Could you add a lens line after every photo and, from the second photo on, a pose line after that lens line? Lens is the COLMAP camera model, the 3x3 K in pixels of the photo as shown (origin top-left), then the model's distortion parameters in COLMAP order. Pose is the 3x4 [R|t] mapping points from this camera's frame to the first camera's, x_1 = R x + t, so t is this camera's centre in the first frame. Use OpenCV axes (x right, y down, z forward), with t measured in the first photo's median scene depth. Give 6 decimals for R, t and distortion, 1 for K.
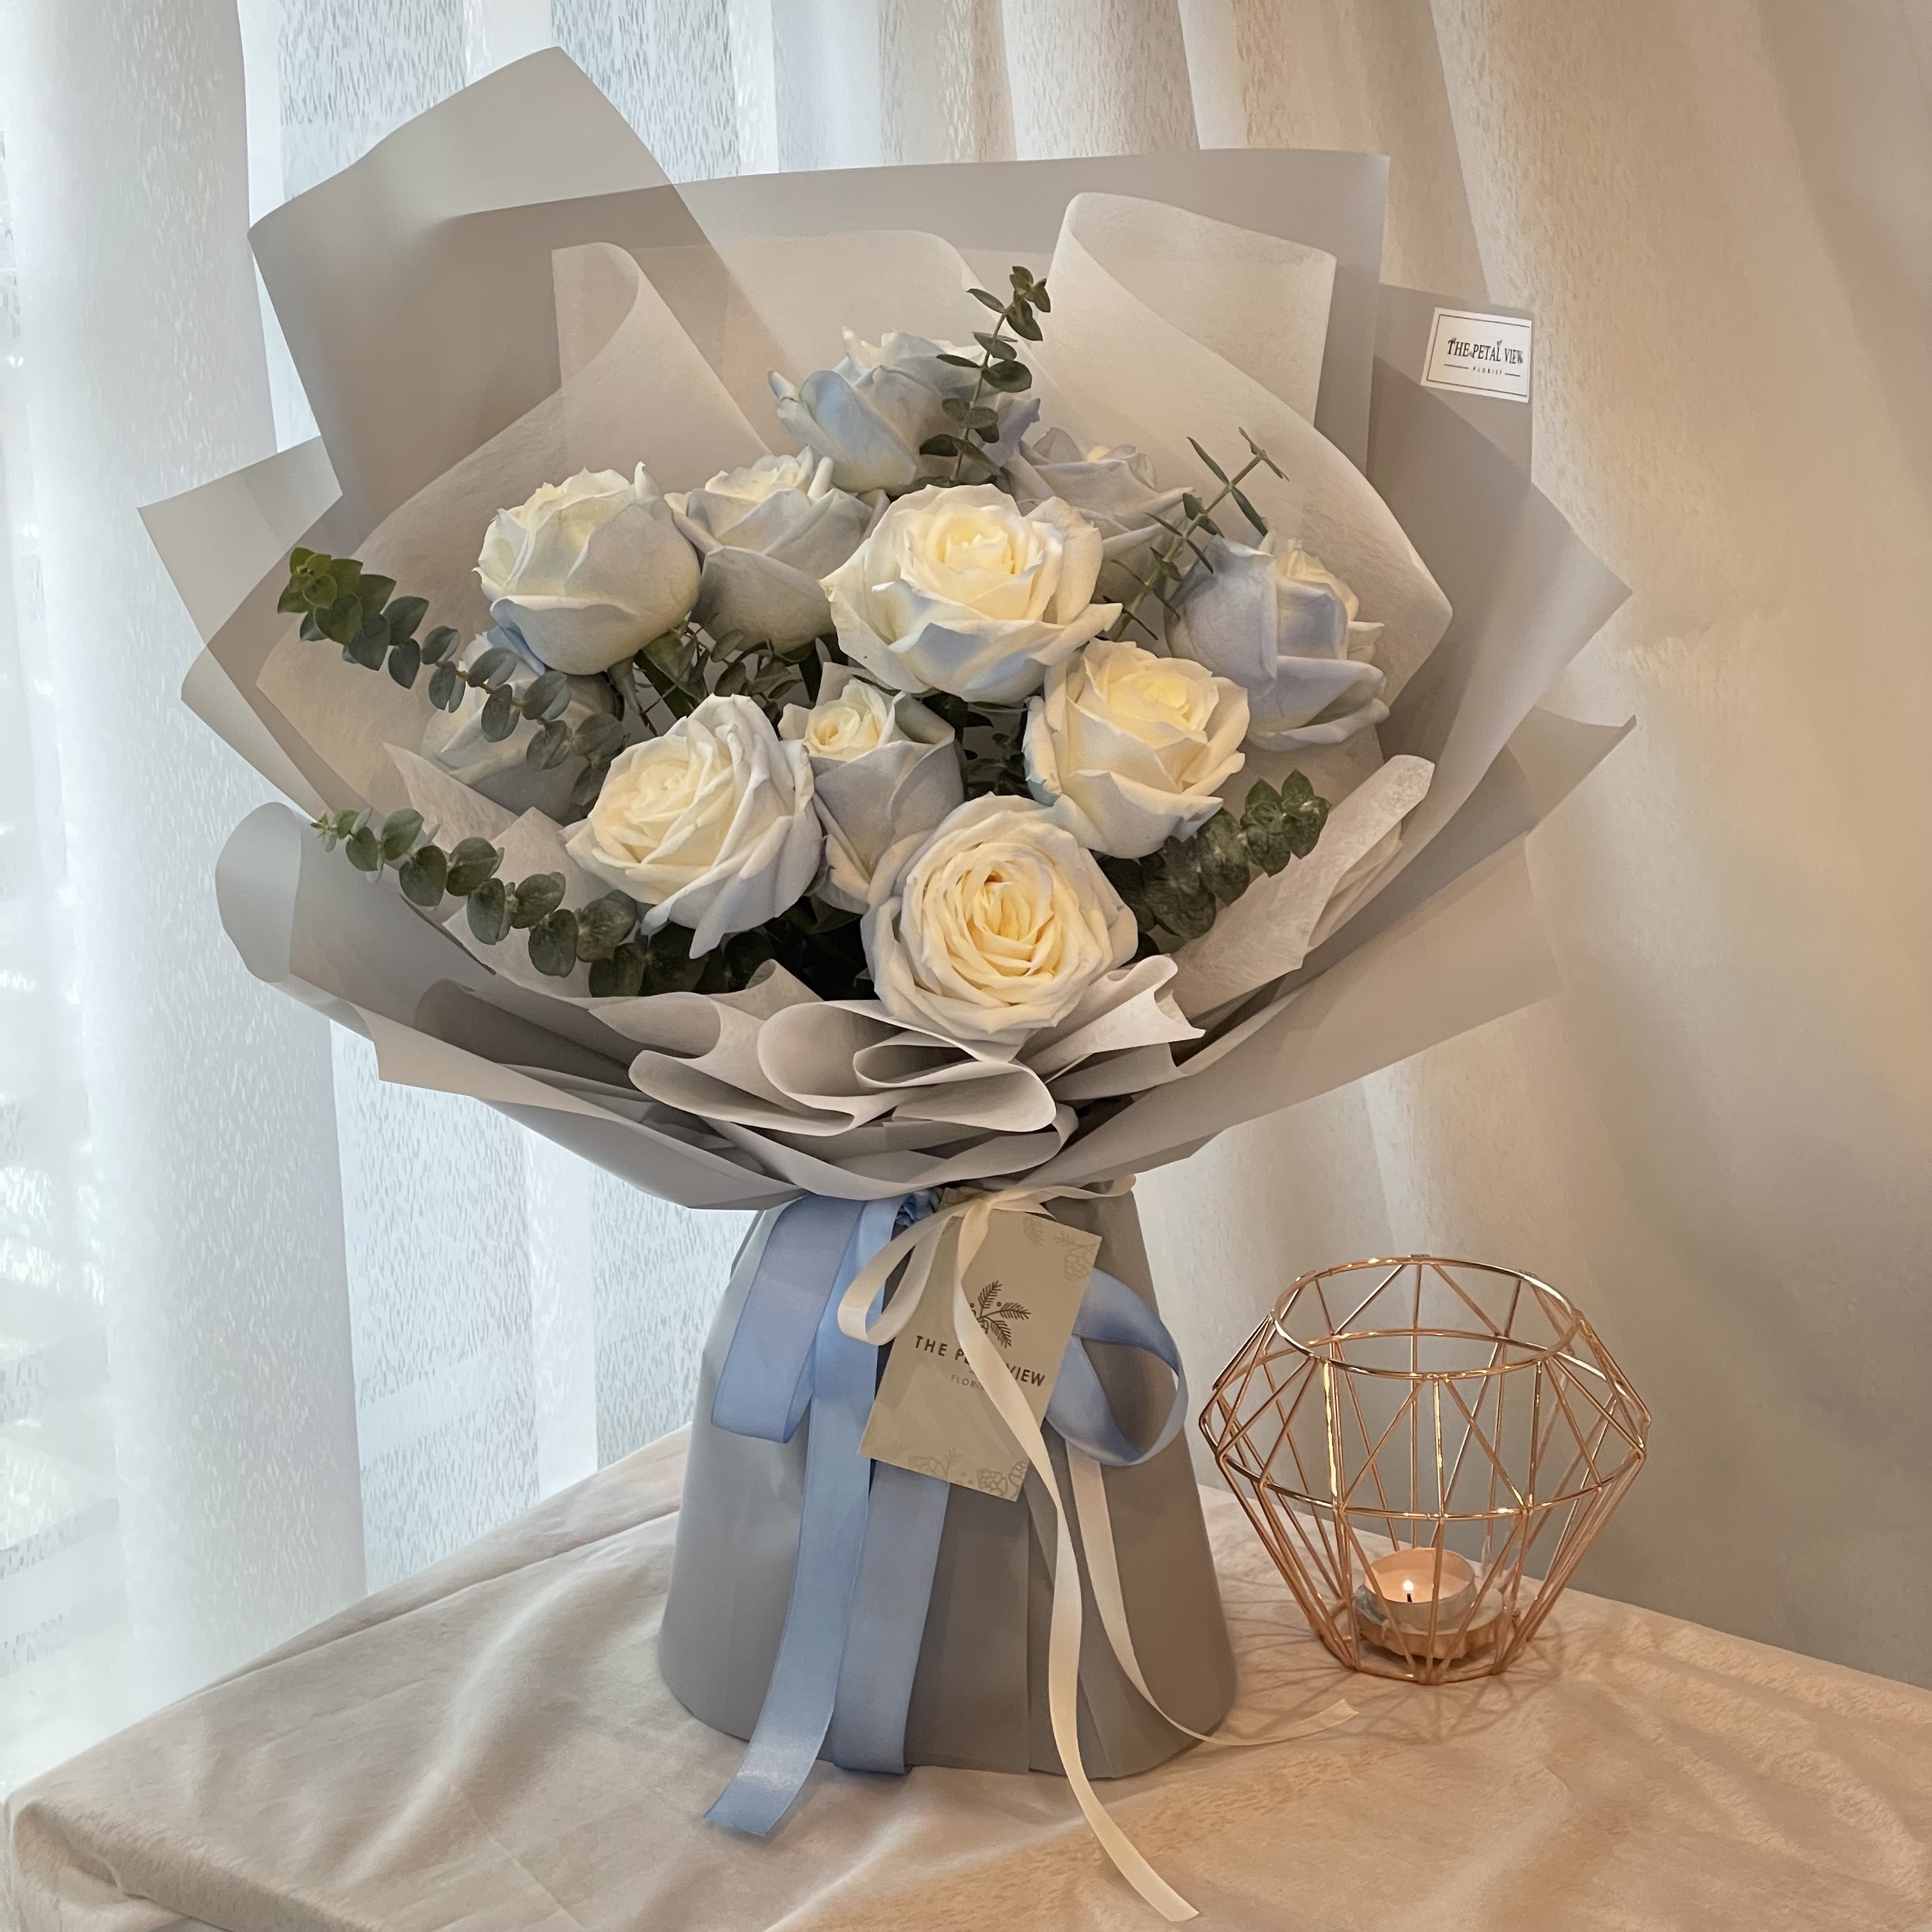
lens RADIAL K [[4094.2, 0, 964.7], [0, 4094.2, 1043.6], [0, 0, 1]] dist [0.103841, -0.267955]
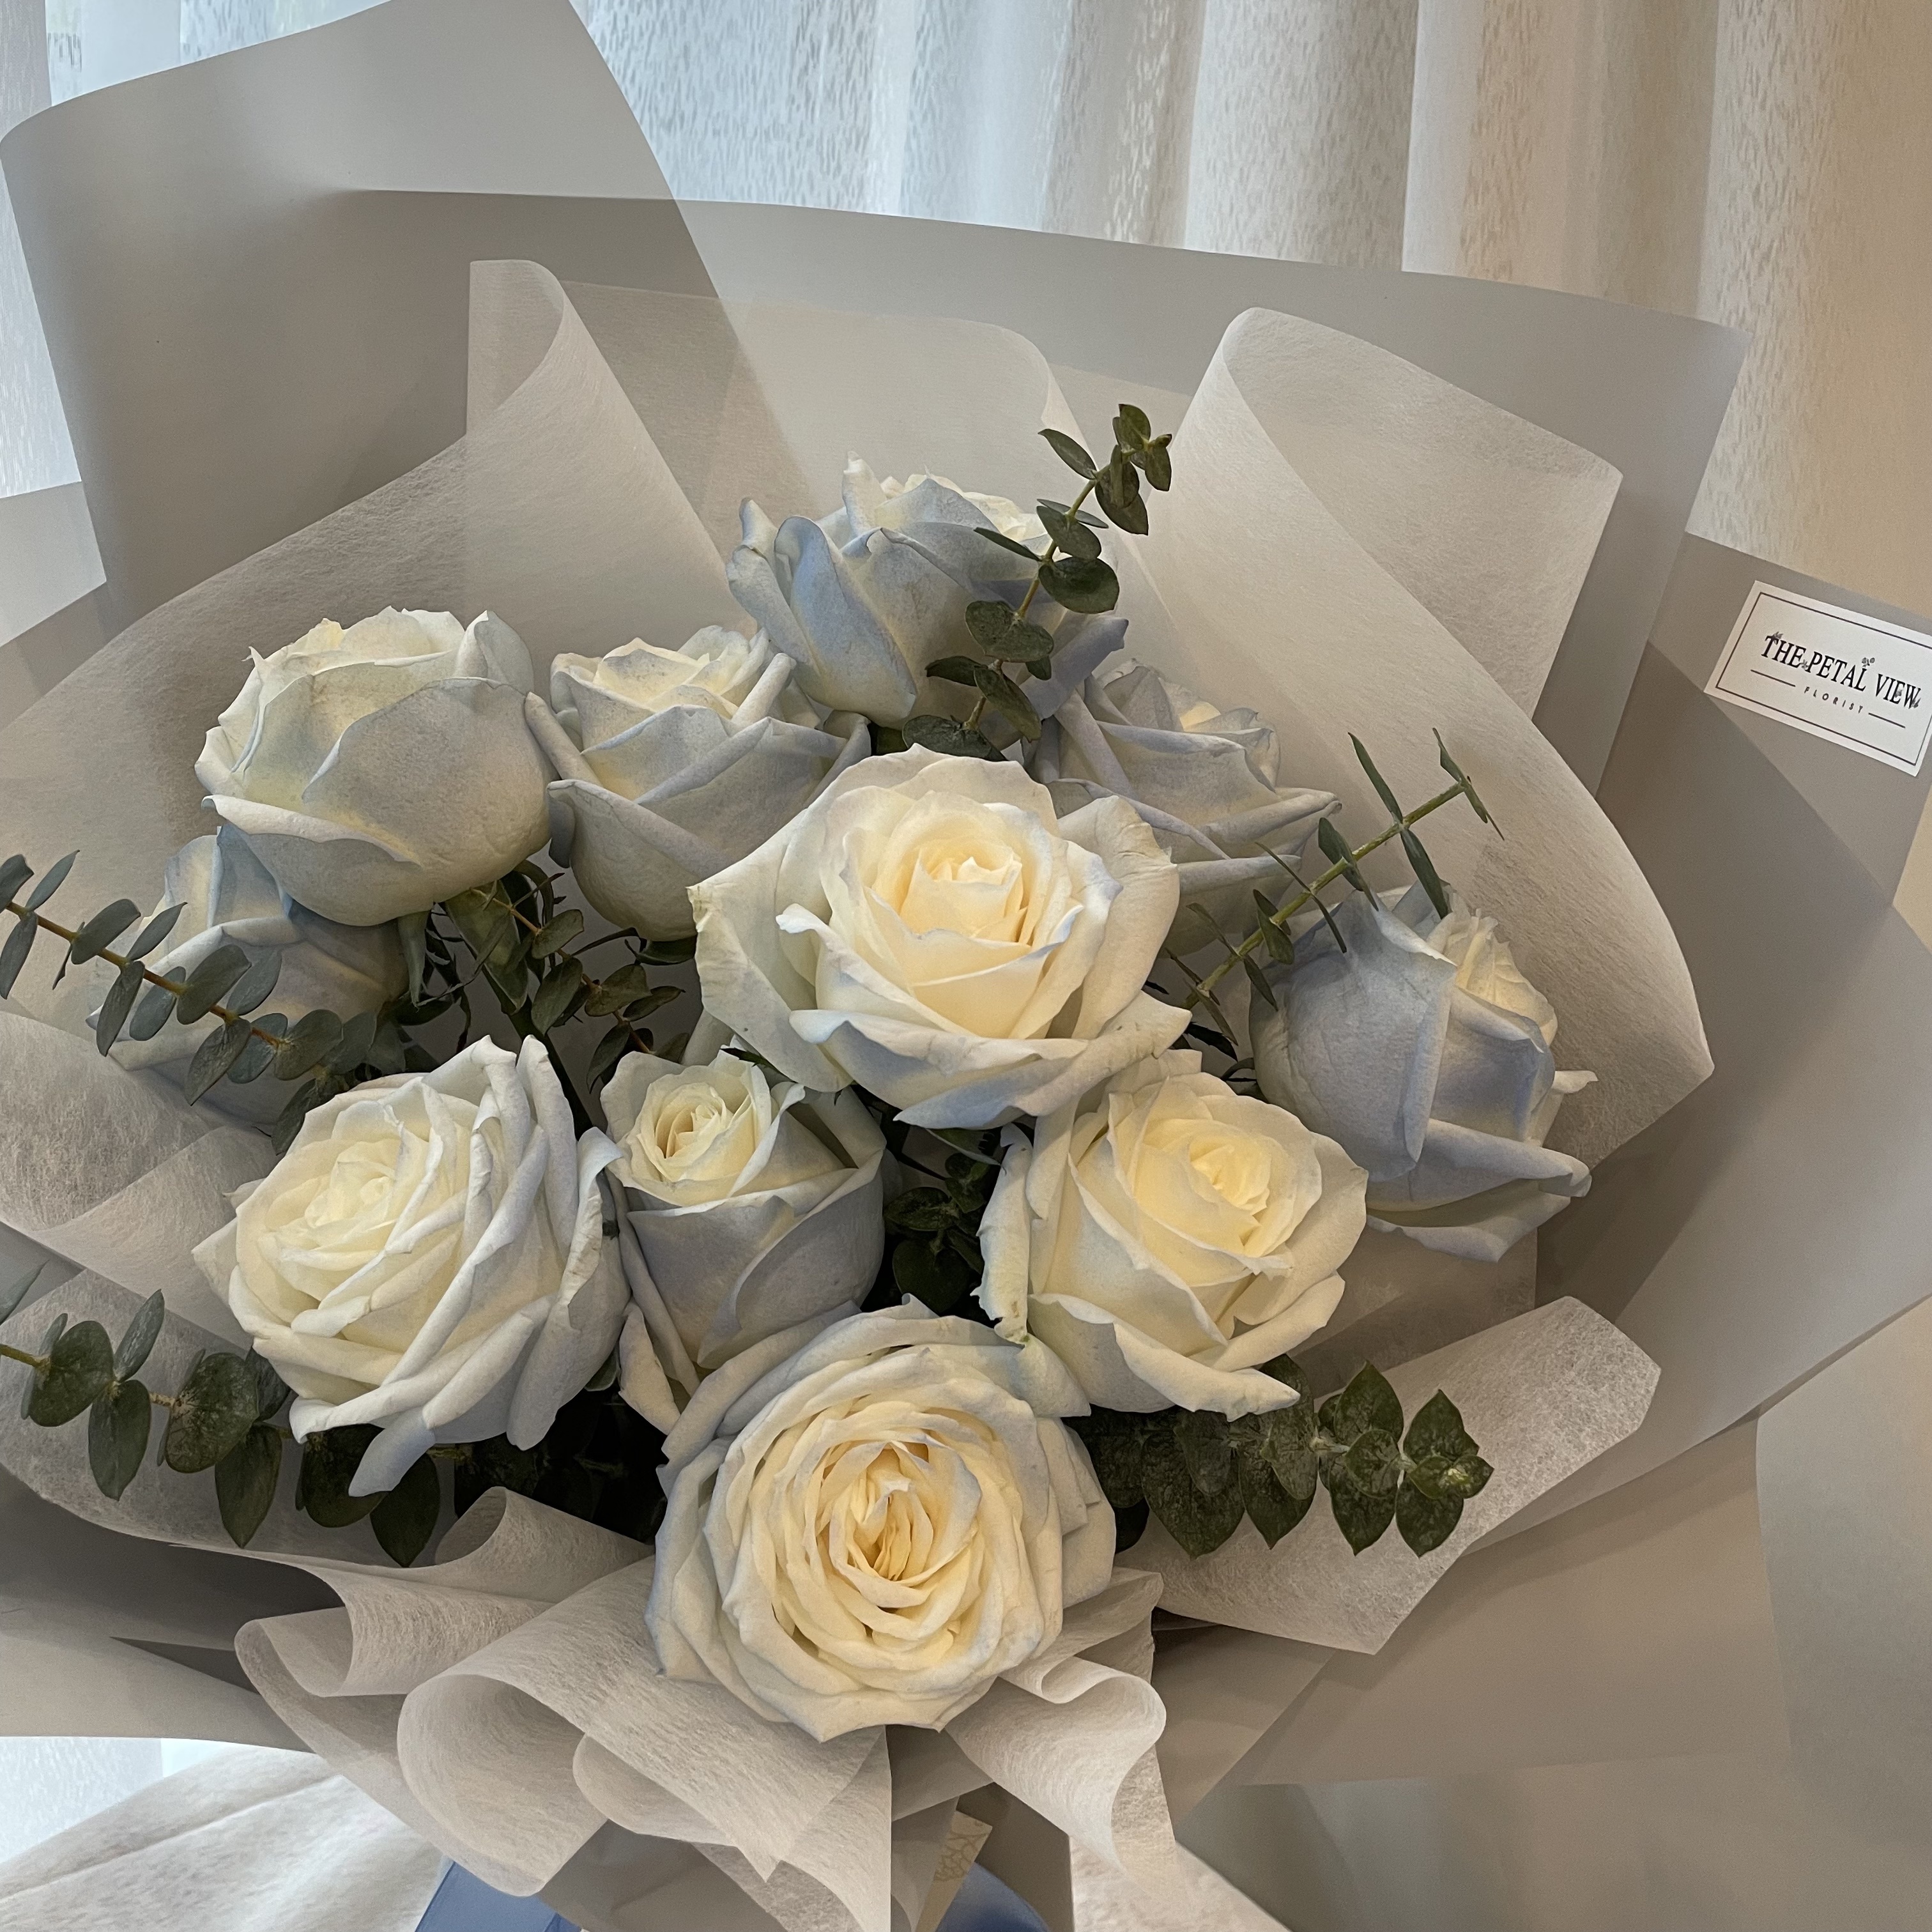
lens RADIAL K [[1903.4, 0, 984.9], [0, 1903.4, 967.9], [0, 0, 1]] dist [0.115340, -0.255796]
pose [[0.982181, 0.184804, -0.034167, 0.016900], [-0.180250, 0.977774, 0.107087, -0.134719], [0.053198, -0.099020, 0.993662, 0.710569]]
